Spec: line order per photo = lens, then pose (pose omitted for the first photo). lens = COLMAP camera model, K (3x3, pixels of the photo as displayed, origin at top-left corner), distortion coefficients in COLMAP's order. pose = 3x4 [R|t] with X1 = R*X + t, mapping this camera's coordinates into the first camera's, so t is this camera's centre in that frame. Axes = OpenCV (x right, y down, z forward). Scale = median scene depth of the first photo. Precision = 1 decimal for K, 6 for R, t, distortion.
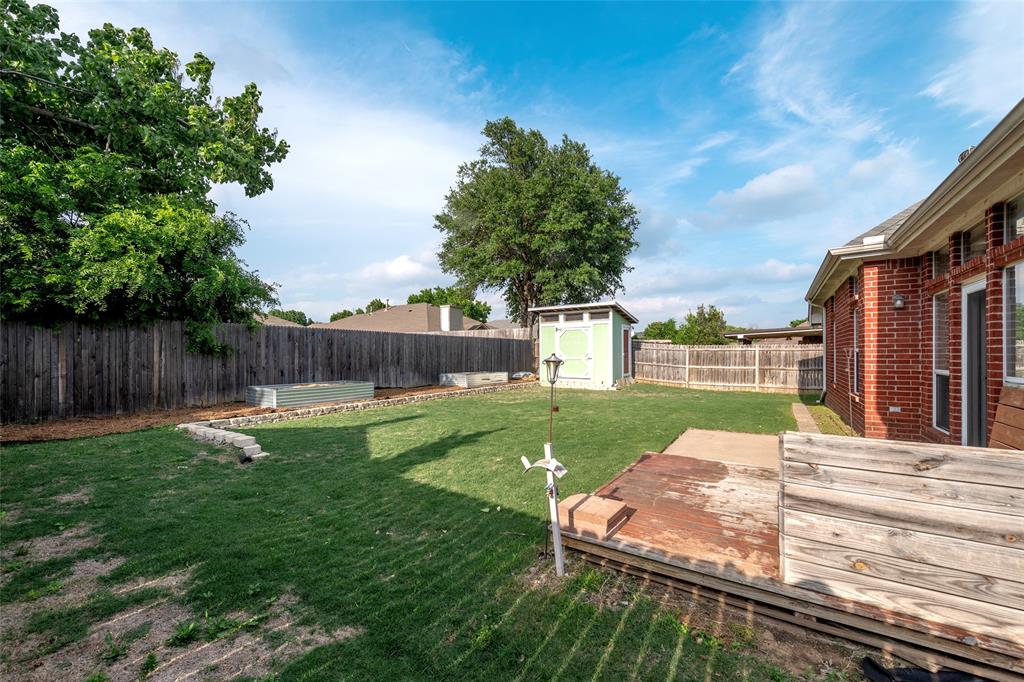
lens RADIAL K [[404.9, 0, 505.2], [0, 404.9, 350.9], [0, 0, 1]] dist [0.004392, 0.000199]
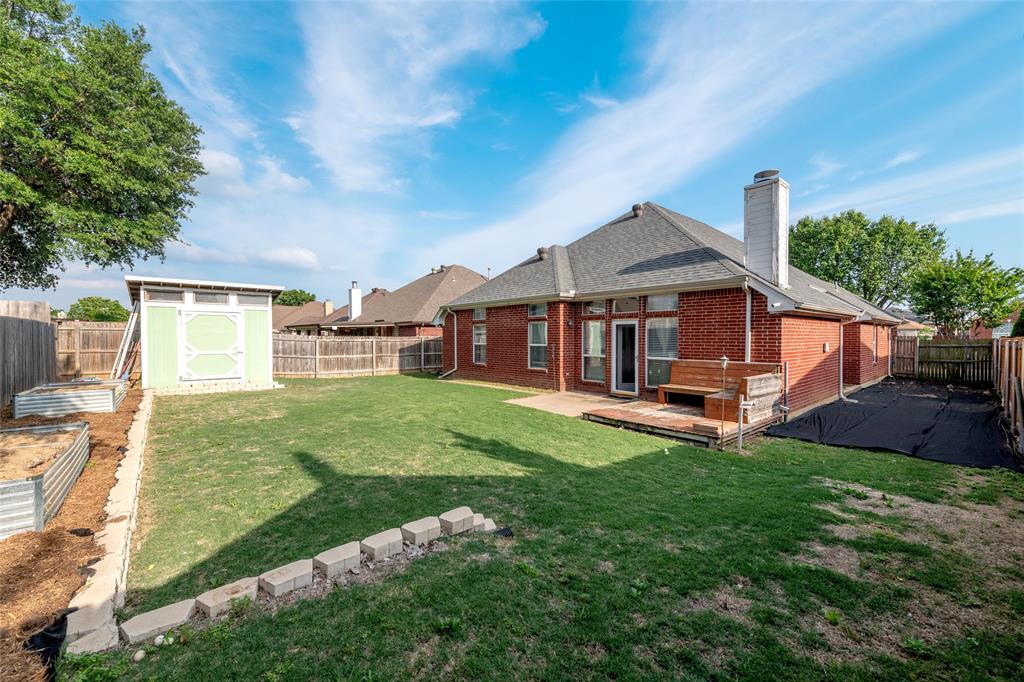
lens RADIAL K [[404.9, 0, 506.0], [0, 404.9, 340.0], [0, 0, 1]] dist [0.004392, 0.000199]
pose [[0.280207, -0.003596, 0.959933, -0.427145], [-0.008243, 0.999947, 0.006152, -0.015509], [-0.959904, -0.009637, 0.280163, 0.279925]]
